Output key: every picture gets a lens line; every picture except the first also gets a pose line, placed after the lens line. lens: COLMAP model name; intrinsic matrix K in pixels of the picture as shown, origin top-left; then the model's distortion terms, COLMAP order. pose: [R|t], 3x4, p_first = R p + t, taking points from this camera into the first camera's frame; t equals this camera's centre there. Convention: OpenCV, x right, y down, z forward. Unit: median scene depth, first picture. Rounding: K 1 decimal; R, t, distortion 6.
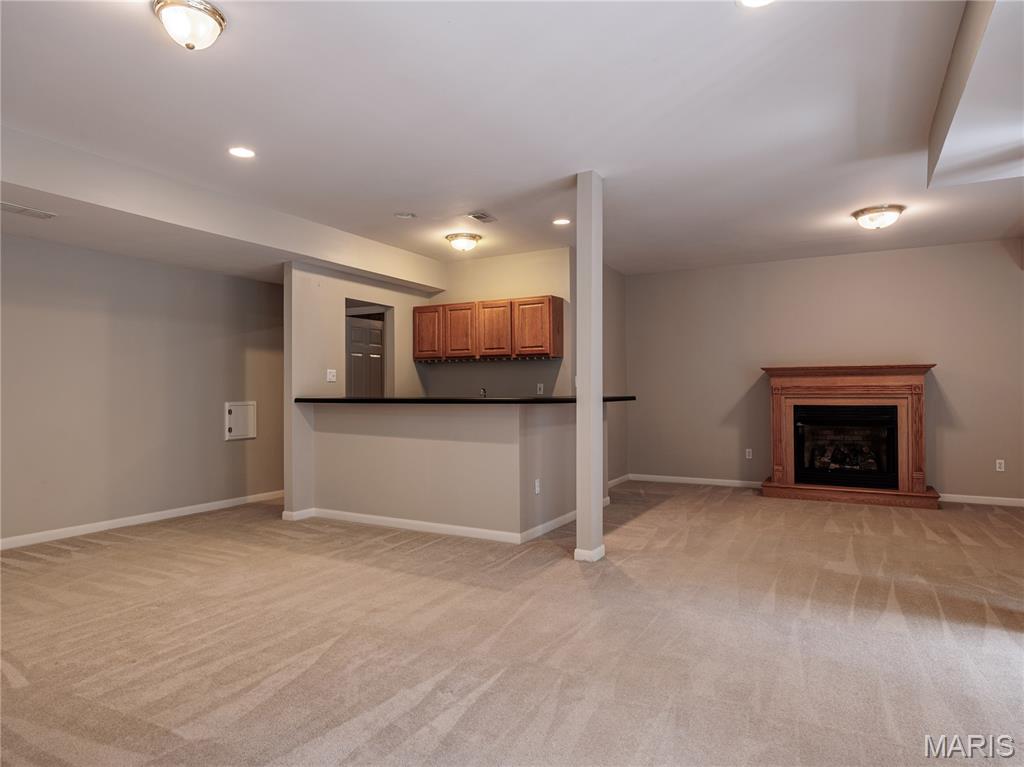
lens RADIAL K [[607.7, 0, 517.5], [0, 607.7, 385.3], [0, 0, 1]] dist [0.001071, -0.003920]
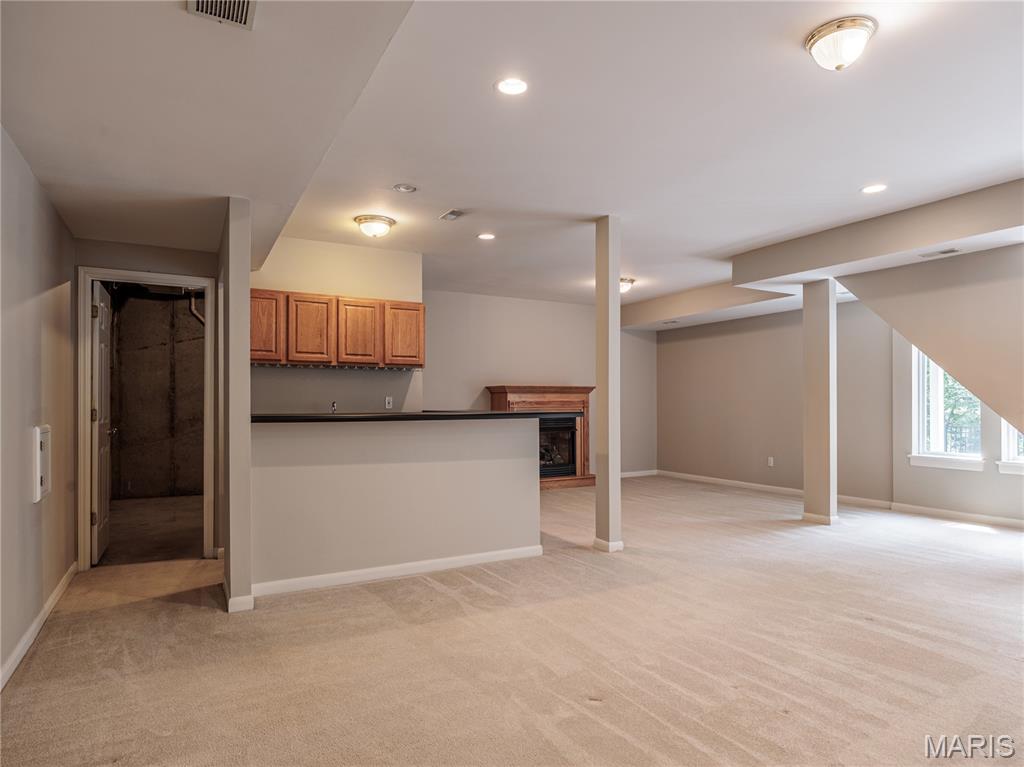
lens RADIAL K [[607.7, 0, 551.6], [0, 607.7, 397.0], [0, 0, 1]] dist [0.001071, -0.003920]
pose [[0.518160, 0.010782, 0.855216, -0.623934], [-0.005169, 0.999942, -0.009475, 0.004903], [-0.855268, 0.000489, 0.518185, 0.333182]]
